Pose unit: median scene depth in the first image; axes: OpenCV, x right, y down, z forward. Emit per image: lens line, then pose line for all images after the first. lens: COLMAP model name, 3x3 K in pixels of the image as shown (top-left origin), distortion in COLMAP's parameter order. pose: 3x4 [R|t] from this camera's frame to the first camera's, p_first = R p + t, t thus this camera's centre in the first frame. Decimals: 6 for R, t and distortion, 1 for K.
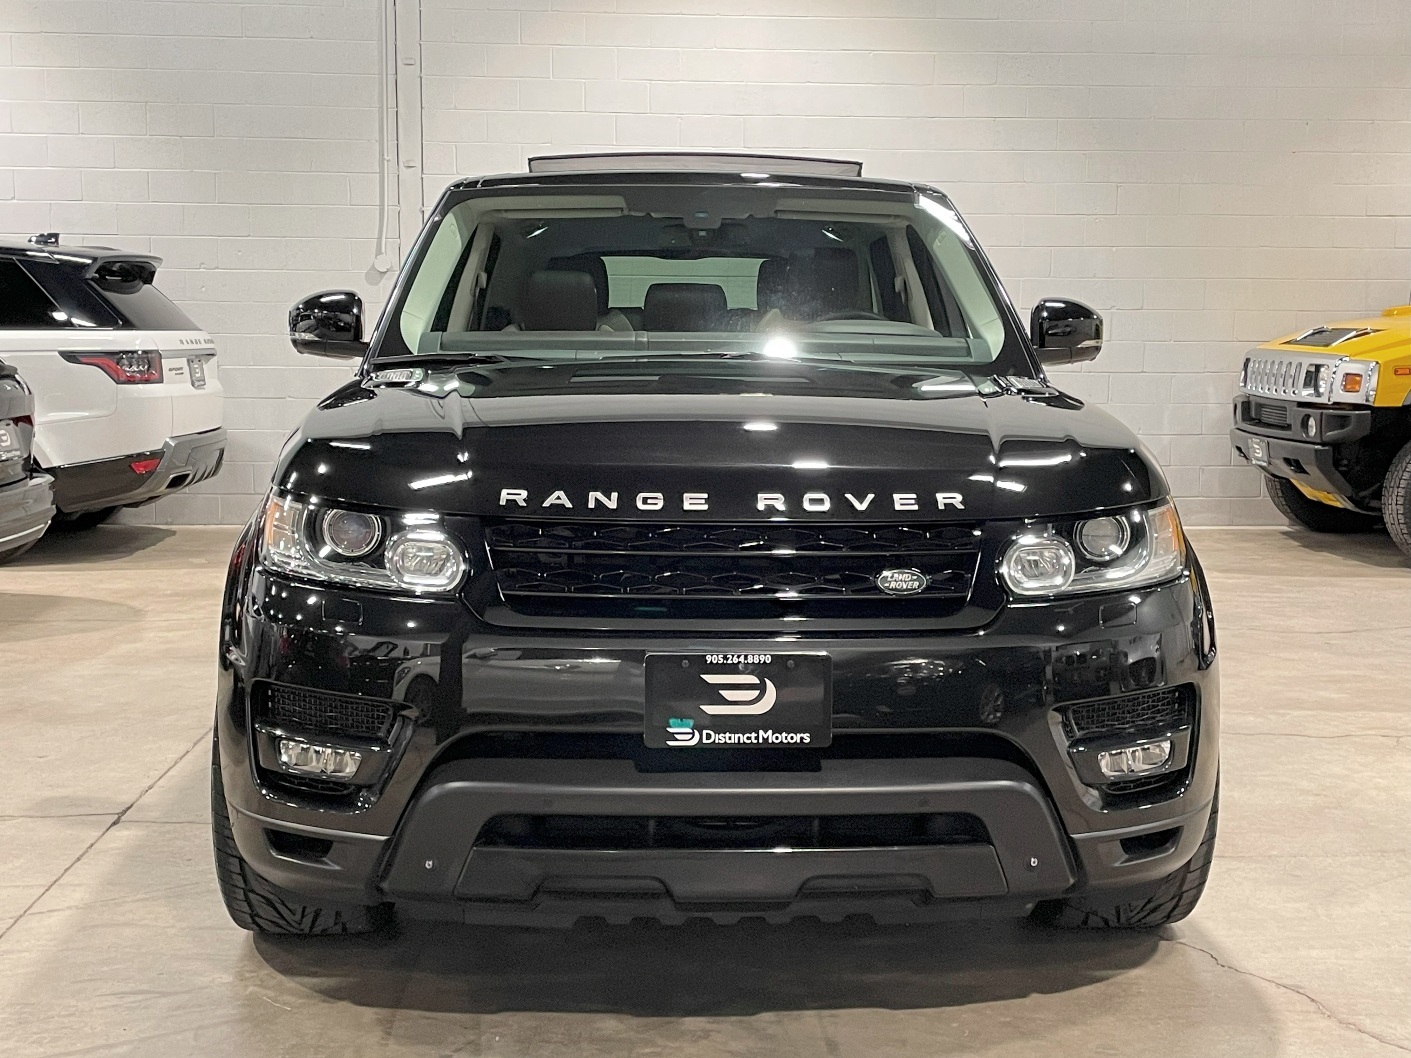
lens RADIAL K [[1787.1, 0, 705.5], [0, 1787.1, 529.0], [0, 0, 1]] dist [0.092781, -0.012926]
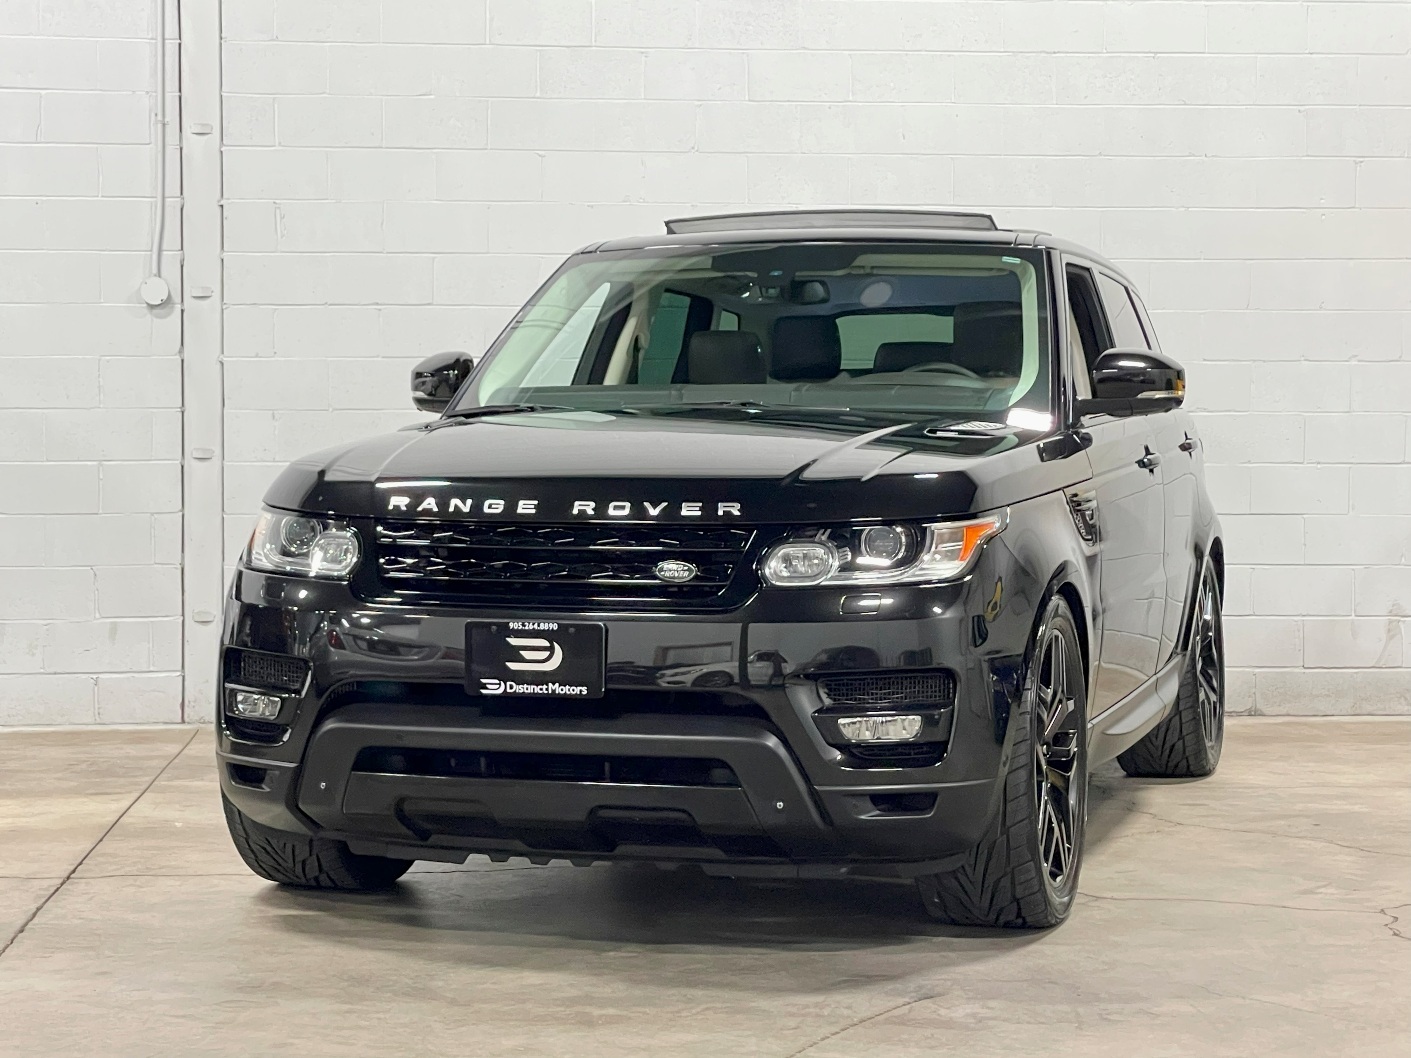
lens RADIAL K [[2866.6, 0, 705.5], [0, 2866.6, 529.0], [0, 0, 1]] dist [0.078739, 0.116075]
pose [[0.944762, 0.006723, -0.327689, 0.776048], [-0.032216, 0.996853, -0.072429, 0.142591], [0.326171, 0.078985, 0.942005, -0.861226]]
